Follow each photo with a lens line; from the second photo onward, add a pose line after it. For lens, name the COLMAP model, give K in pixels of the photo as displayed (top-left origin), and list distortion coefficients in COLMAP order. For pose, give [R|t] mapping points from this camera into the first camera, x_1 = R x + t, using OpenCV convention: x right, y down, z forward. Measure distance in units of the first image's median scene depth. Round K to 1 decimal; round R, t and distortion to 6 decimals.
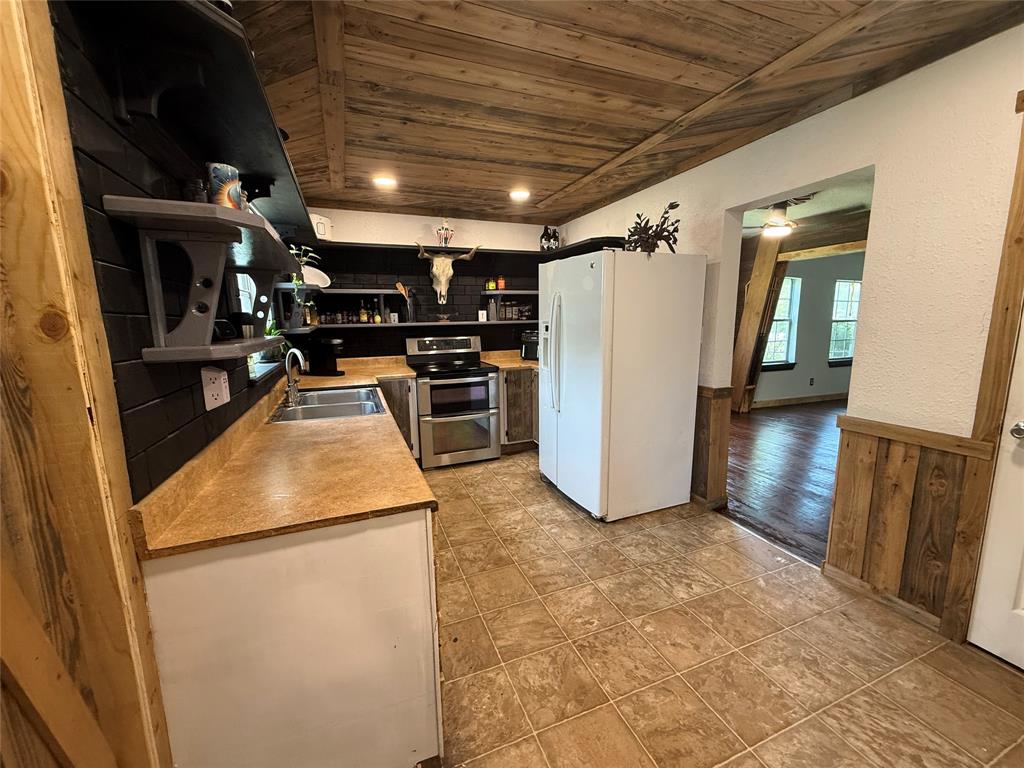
lens RADIAL K [[408.9, 0, 512.0], [0, 408.9, 384.0], [0, 0, 1]] dist [0.000502, 0.000073]
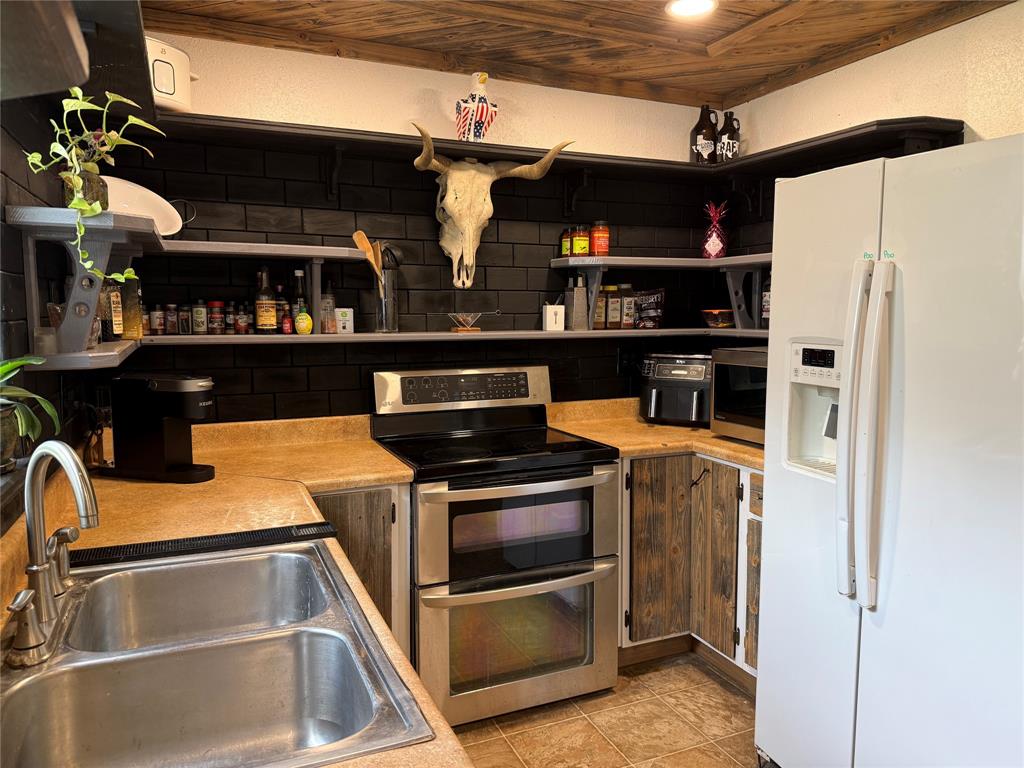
lens RADIAL K [[719.4, 0, 512.0], [0, 719.4, 384.0], [0, 0, 1]] dist [0.102952, -0.182441]
pose [[0.999296, 0.009637, 0.036261, -0.152676], [-0.007198, 0.997740, -0.066804, -0.055646], [-0.036823, 0.066496, 0.997107, 0.308690]]
